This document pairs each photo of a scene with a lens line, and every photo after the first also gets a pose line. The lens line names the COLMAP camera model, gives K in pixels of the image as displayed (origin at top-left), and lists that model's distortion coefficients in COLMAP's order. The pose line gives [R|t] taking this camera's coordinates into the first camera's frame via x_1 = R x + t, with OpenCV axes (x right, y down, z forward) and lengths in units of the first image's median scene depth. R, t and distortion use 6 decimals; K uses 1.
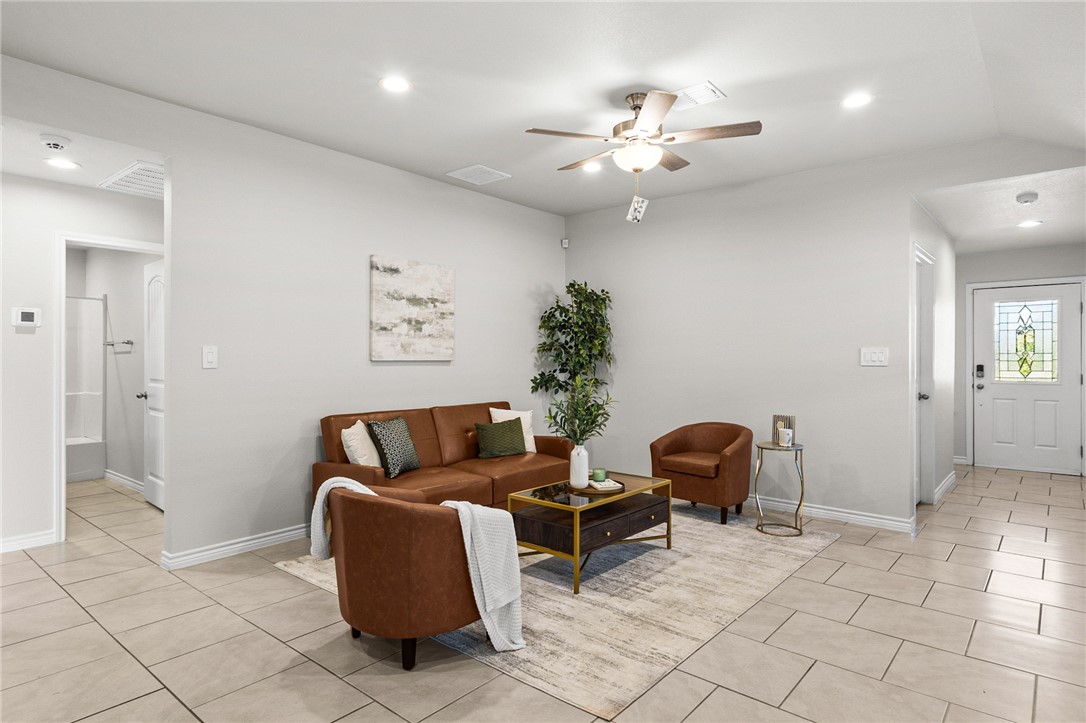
lens RADIAL K [[599.0, 0, 523.3], [0, 599.0, 365.6], [0, 0, 1]] dist [0.025543, -0.000653]
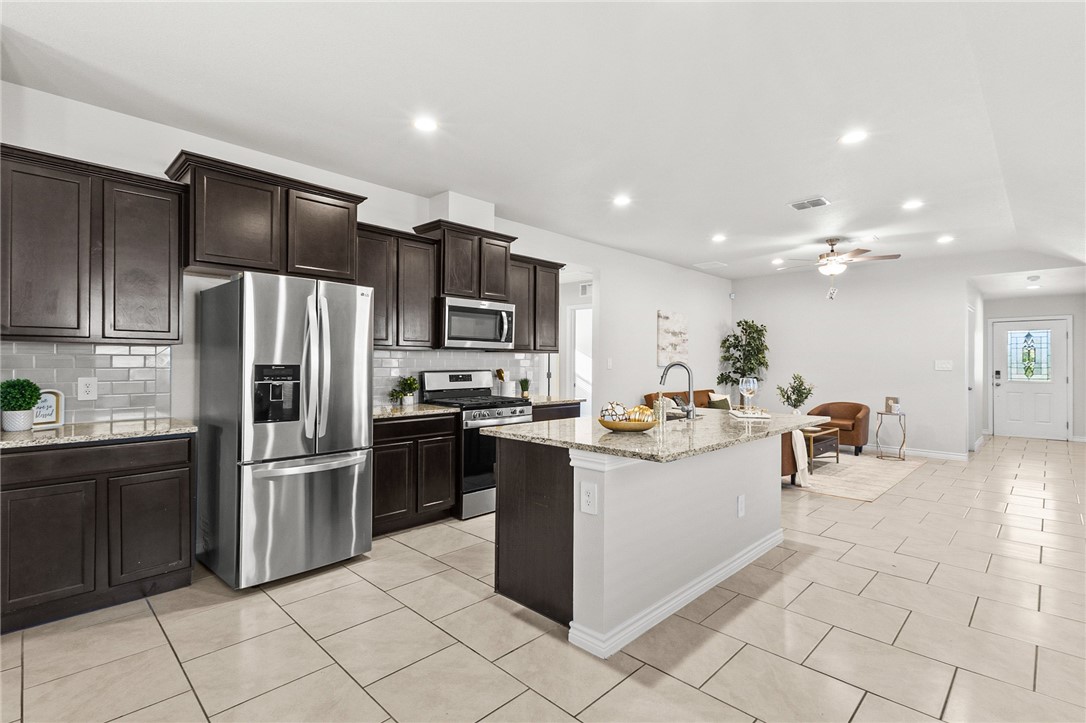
lens RADIAL K [[506.8, 0, 543.0], [0, 506.8, 361.5], [0, 0, 1]] dist [0.038485, -0.000282]
pose [[0.998733, 0.004014, -0.050165, -0.494573], [-0.004859, 0.999848, -0.016729, 0.005488], [0.050090, 0.016952, 0.998601, -0.562862]]
